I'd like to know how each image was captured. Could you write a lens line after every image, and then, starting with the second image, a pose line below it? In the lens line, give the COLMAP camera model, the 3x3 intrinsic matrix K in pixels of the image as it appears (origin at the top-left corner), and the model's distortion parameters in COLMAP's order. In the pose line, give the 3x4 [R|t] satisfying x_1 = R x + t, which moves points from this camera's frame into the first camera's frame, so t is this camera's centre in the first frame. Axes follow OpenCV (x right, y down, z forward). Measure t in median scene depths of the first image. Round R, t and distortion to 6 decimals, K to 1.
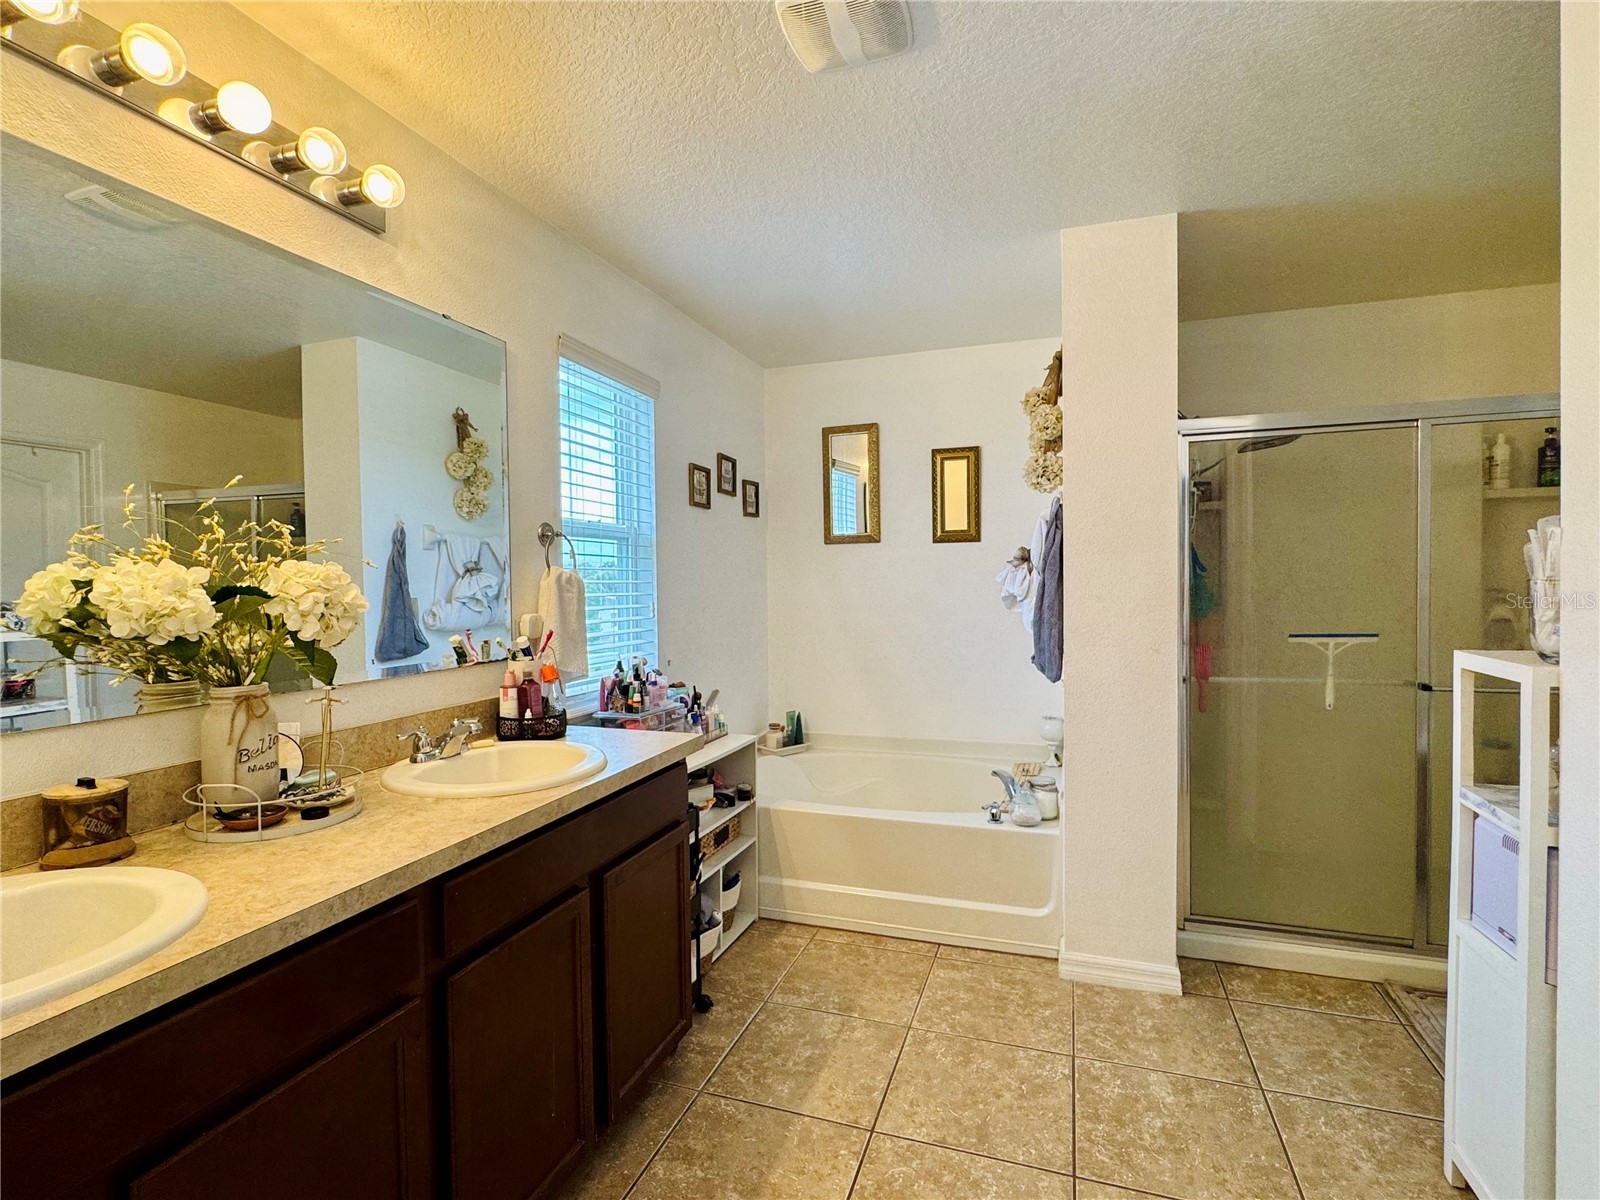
lens RADIAL K [[772.3, 0, 800.1], [0, 772.3, 602.0], [0, 0, 1]] dist [-0.004104, 0.000184]
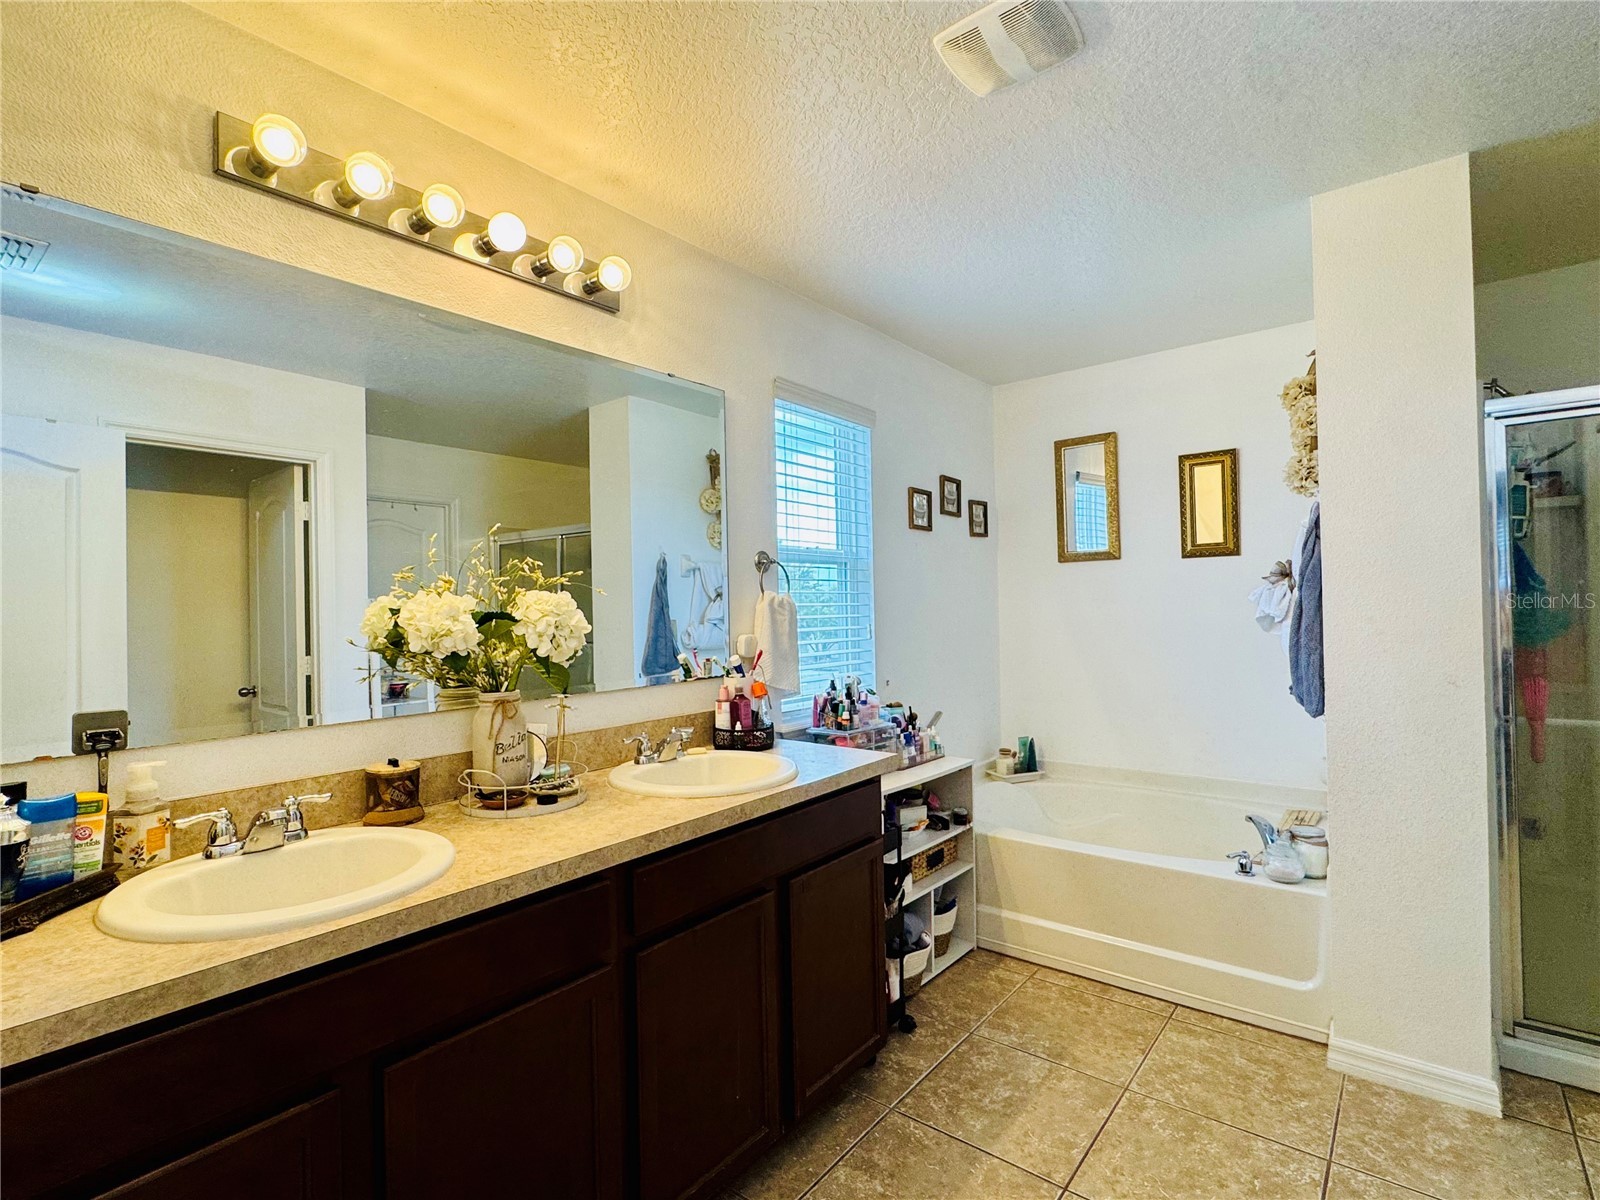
lens RADIAL K [[772.3, 0, 799.2], [0, 772.3, 601.5], [0, 0, 1]] dist [-0.004104, 0.000184]
pose [[0.940816, -0.009913, -0.338774, 0.079024], [0.000772, 0.999632, -0.027106, -0.001665], [0.338918, 0.025240, 0.940477, -0.005512]]
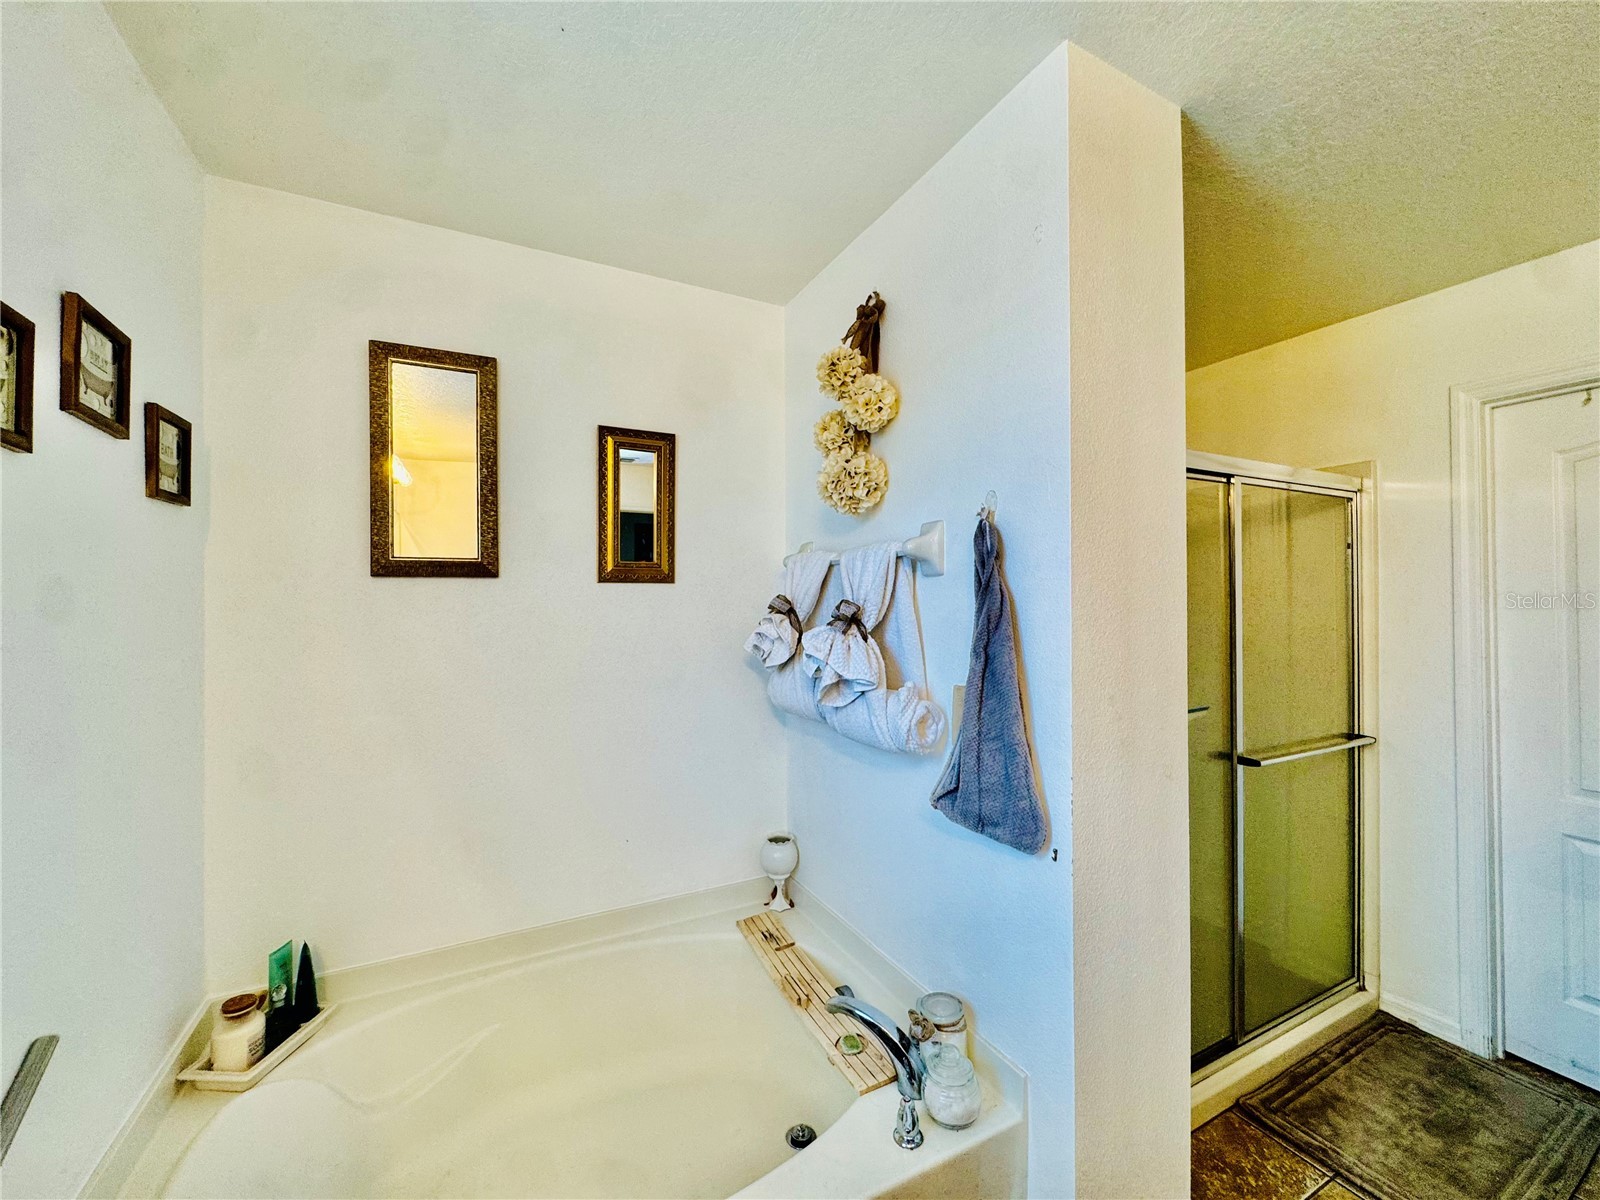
lens RADIAL K [[642.2, 0, 798.9], [0, 642.2, 598.2], [0, 0, 1]] dist [-0.006102, 0.000963]
pose [[0.685274, 0.014177, 0.728148, -0.116805], [0.016666, 0.999243, -0.035140, -0.062636], [-0.728095, 0.036216, 0.684519, 0.782483]]
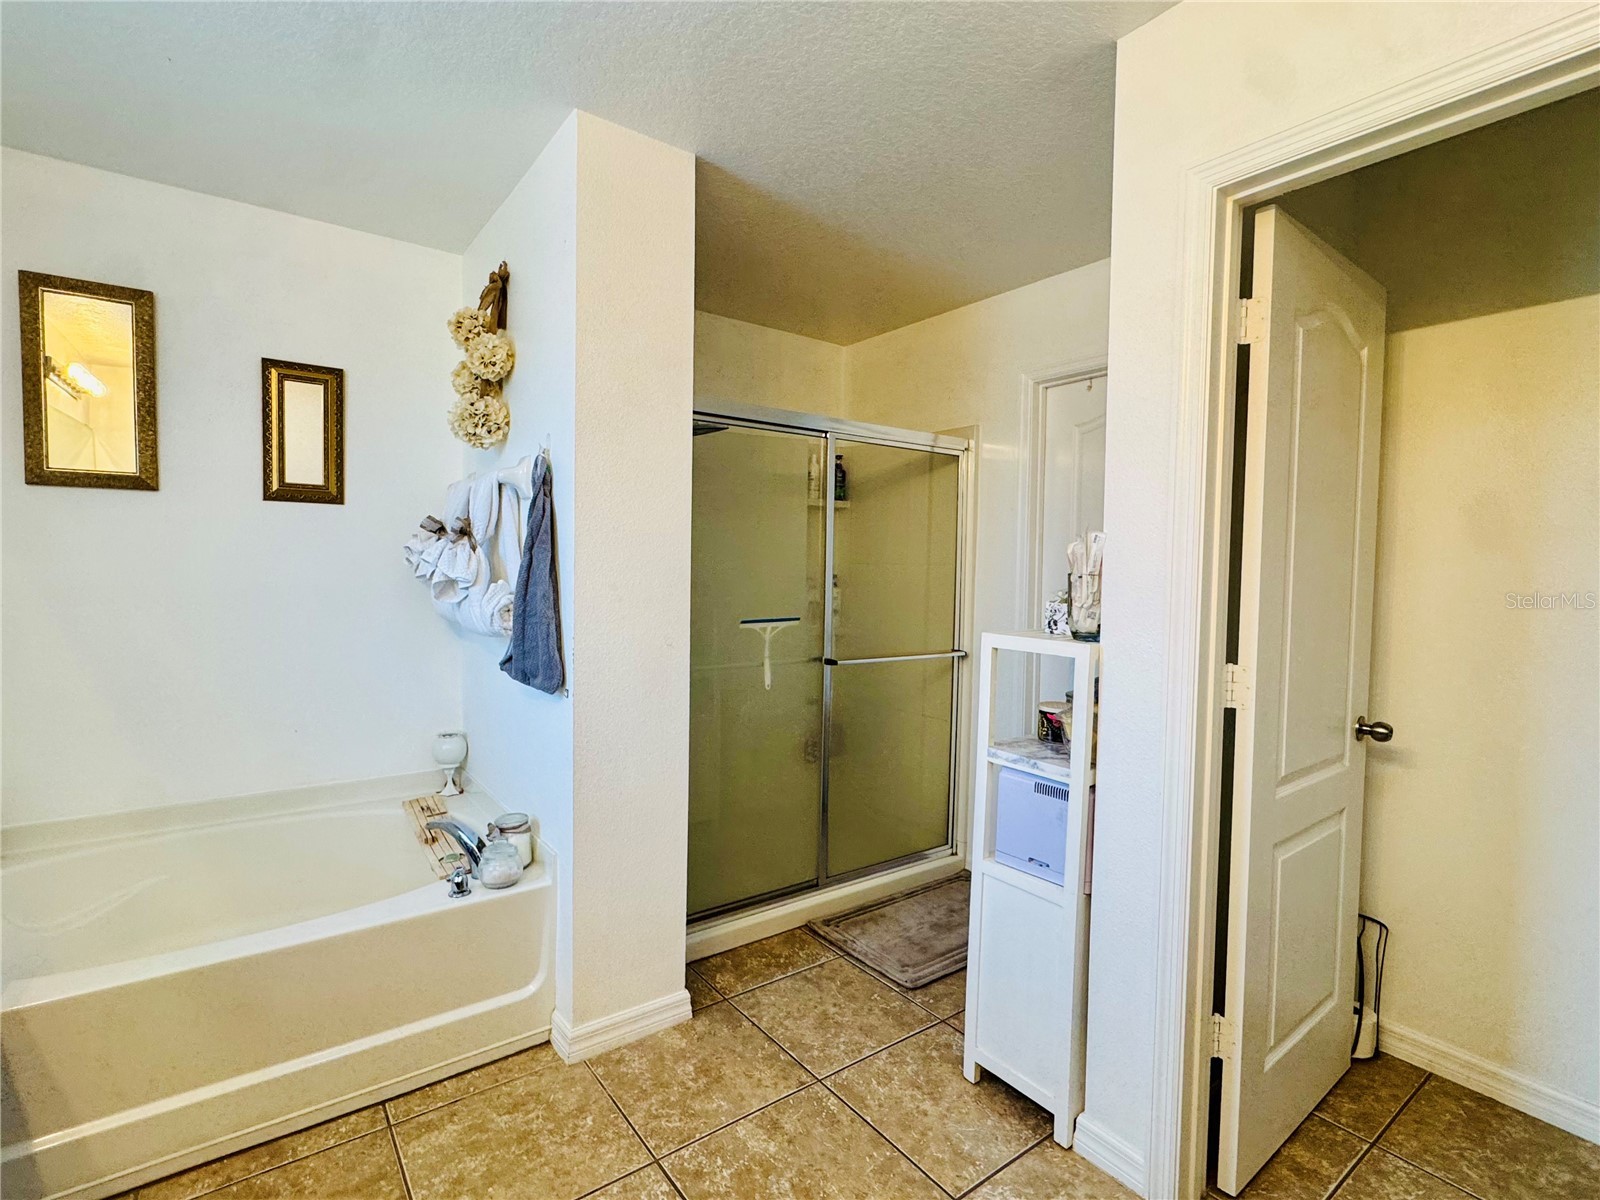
lens RADIAL K [[772.3, 0, 796.1], [0, 772.3, 599.6], [0, 0, 1]] dist [-0.004104, 0.000184]
pose [[0.561245, -0.013746, 0.827536, -0.172409], [-0.001825, 0.999839, 0.017845, -0.004476], [-0.827648, -0.011526, 0.561130, 0.351545]]
